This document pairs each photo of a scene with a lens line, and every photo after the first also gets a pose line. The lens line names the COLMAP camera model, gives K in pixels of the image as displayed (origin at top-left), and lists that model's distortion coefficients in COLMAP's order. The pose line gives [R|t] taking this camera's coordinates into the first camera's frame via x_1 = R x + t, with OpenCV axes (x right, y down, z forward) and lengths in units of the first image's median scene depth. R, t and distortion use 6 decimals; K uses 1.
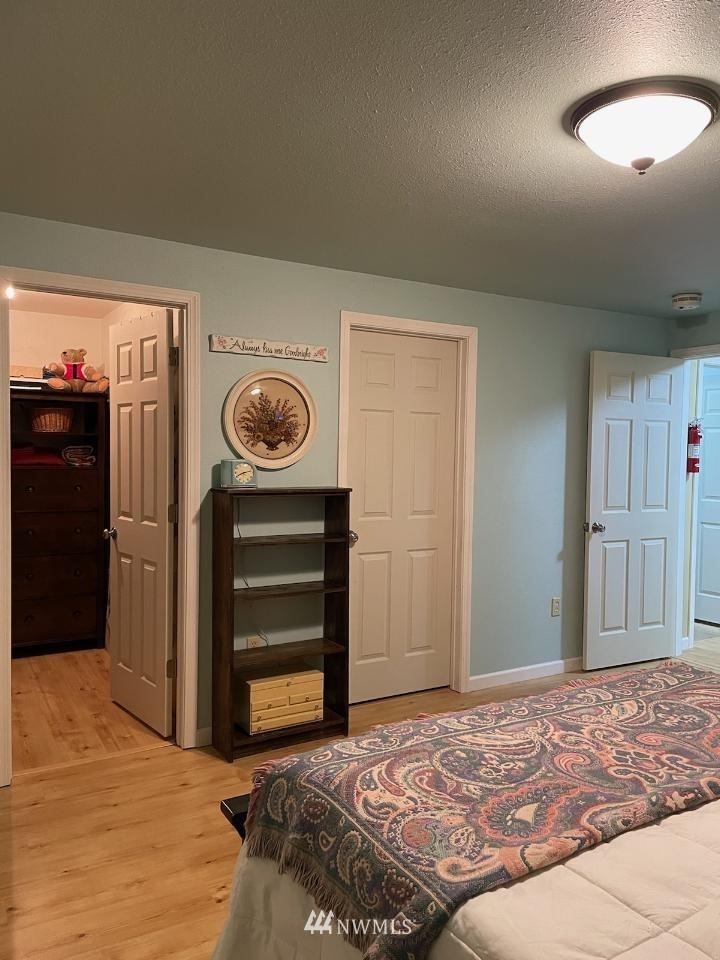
lens RADIAL K [[721.3, 0, 371.3], [0, 721.3, 478.1], [0, 0, 1]] dist [0.089321, -0.121663]
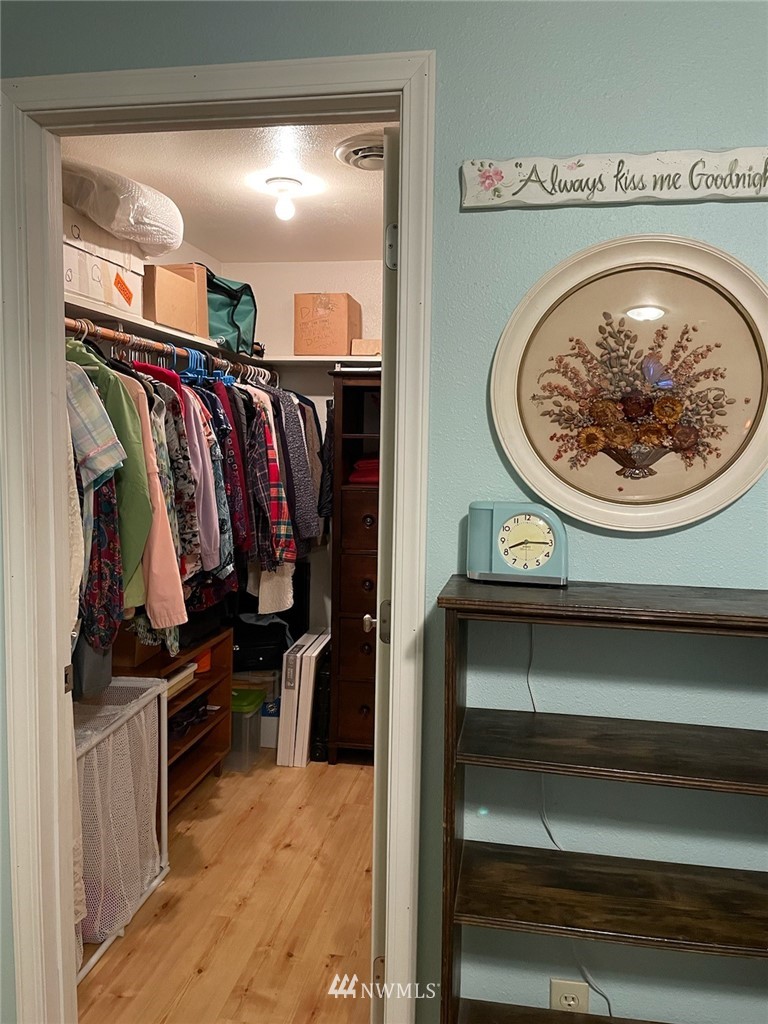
lens RADIAL K [[769.4, 0, 396.1], [0, 769.4, 510.0], [0, 0, 1]] dist [0.089321, -0.121663]
pose [[0.757282, 0.052707, -0.650957, 0.020783], [-0.033582, 0.998562, 0.041784, -0.037028], [0.652223, -0.009782, 0.757964, 0.681293]]
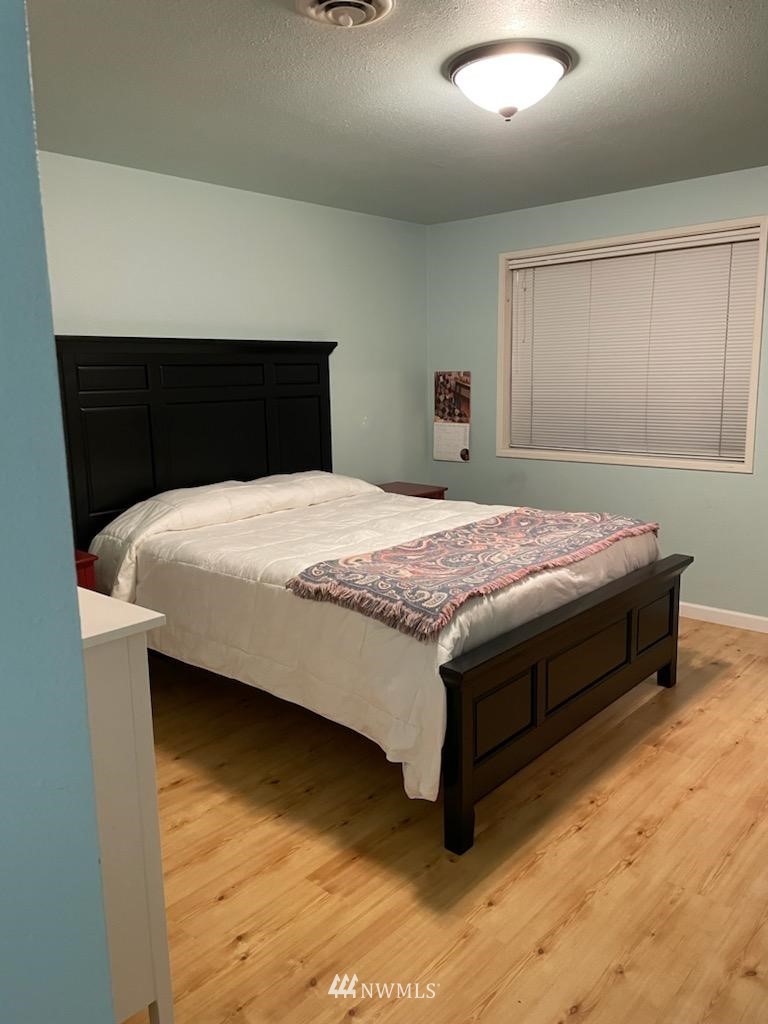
lens RADIAL K [[769.4, 0, 396.1], [0, 769.4, 510.0], [0, 0, 1]] dist [0.089321, -0.121663]
pose [[-0.952734, 0.051170, -0.299464, 0.559956], [-0.016509, 0.975537, 0.219216, -0.046766], [0.303356, 0.213798, -0.928582, 1.323775]]
